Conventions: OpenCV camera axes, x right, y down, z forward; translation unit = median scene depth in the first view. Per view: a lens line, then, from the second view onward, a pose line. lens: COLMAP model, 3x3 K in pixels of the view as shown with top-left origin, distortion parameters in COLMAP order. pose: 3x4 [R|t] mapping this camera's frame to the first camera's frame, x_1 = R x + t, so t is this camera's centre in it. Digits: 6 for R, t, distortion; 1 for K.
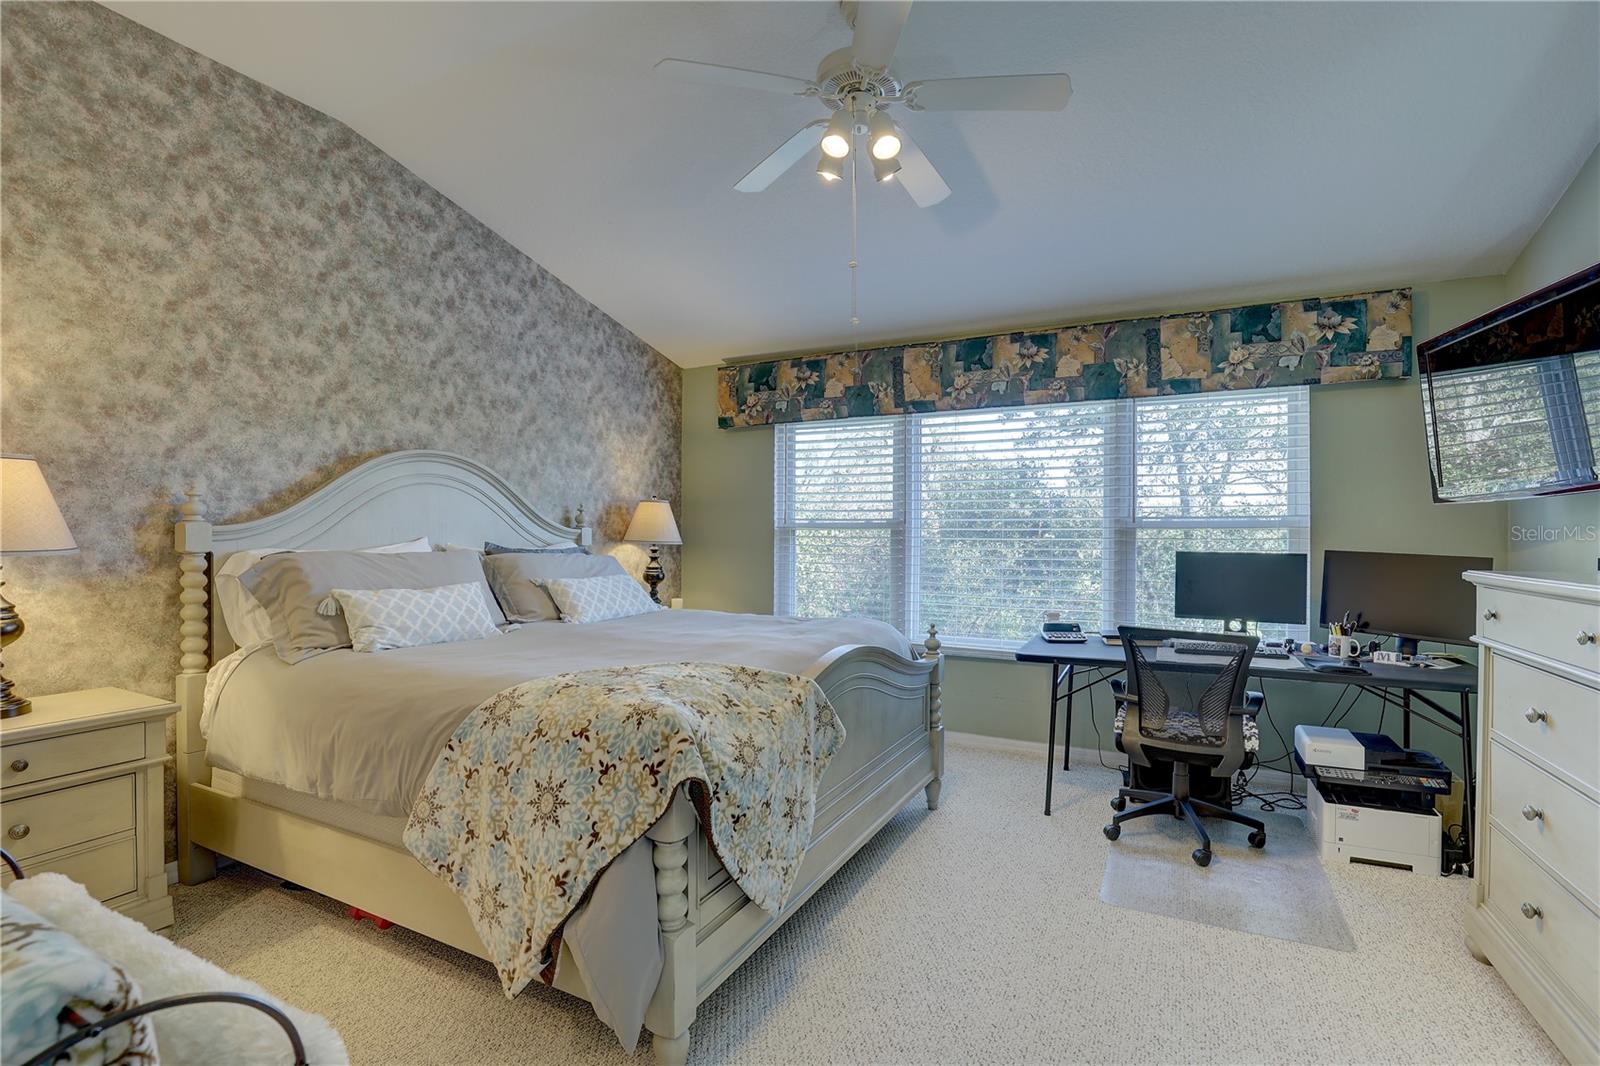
lens RADIAL K [[729.6, 0, 809.4], [0, 729.6, 537.8], [0, 0, 1]] dist [-0.037204, 0.007189]
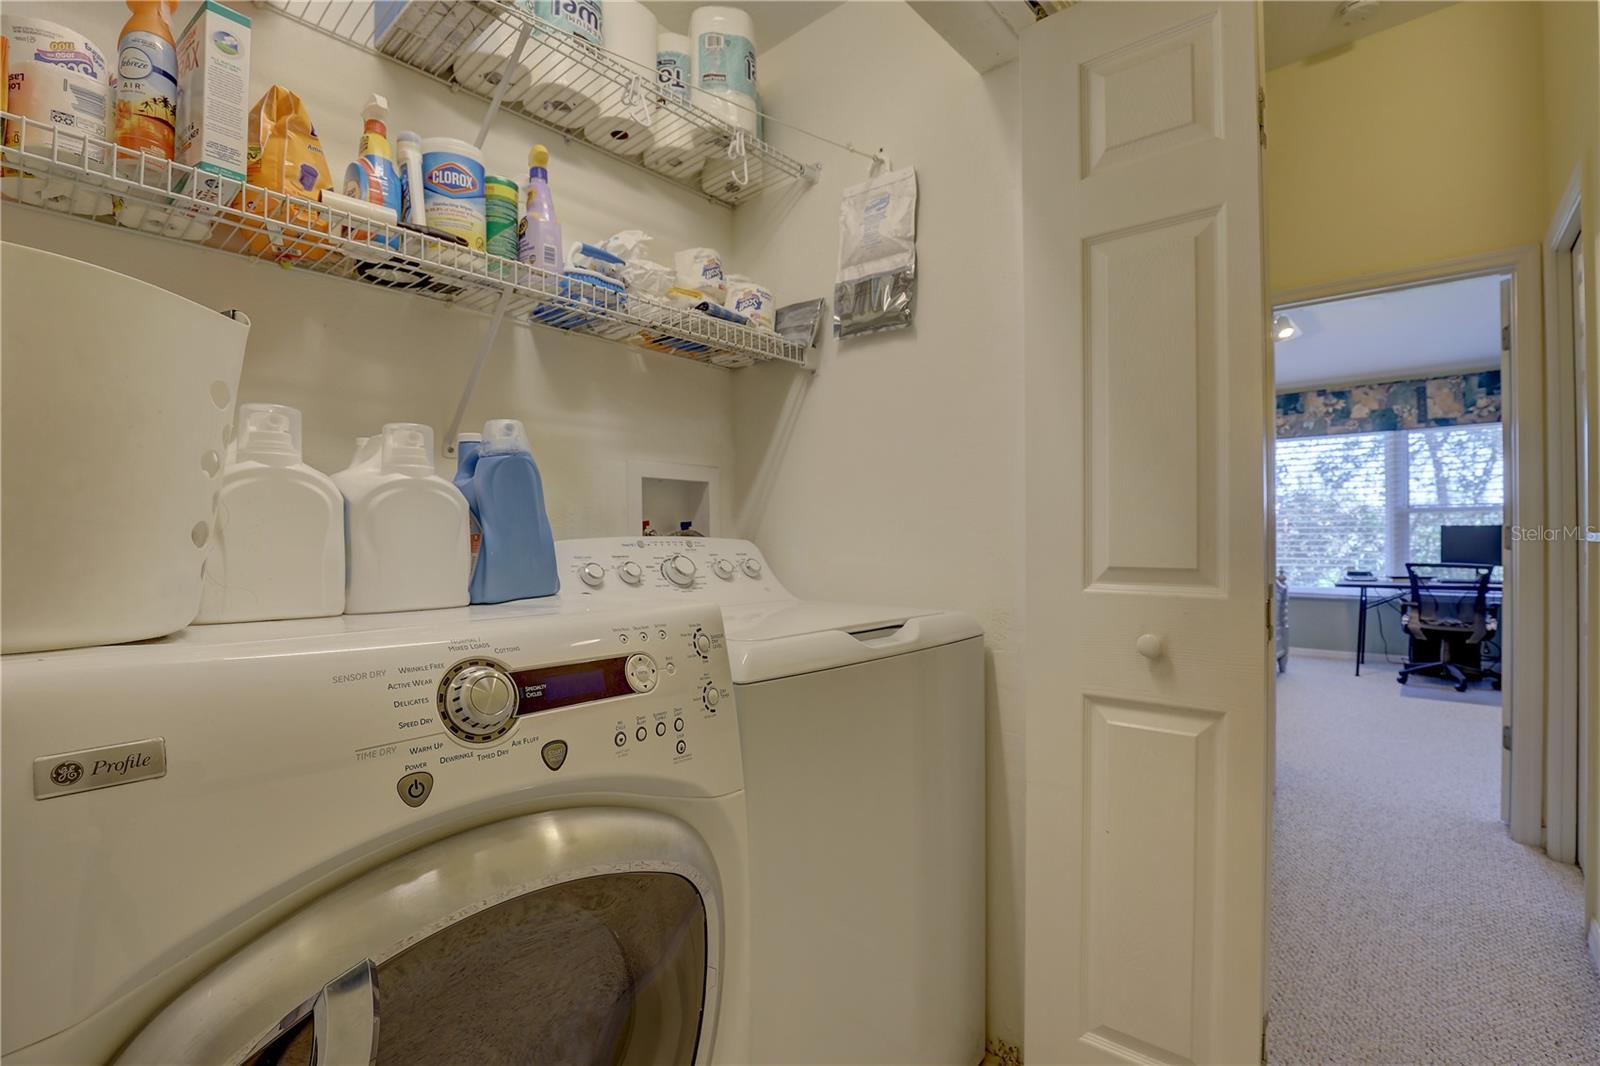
lens RADIAL K [[729.6, 0, 809.4], [0, 729.6, 537.8], [0, 0, 1]] dist [-0.037204, 0.007189]
pose [[0.969788, -0.006501, -0.243865, -0.451321], [0.004183, 0.999941, -0.010023, 0.054382], [0.243915, 0.008701, 0.969757, -0.846634]]
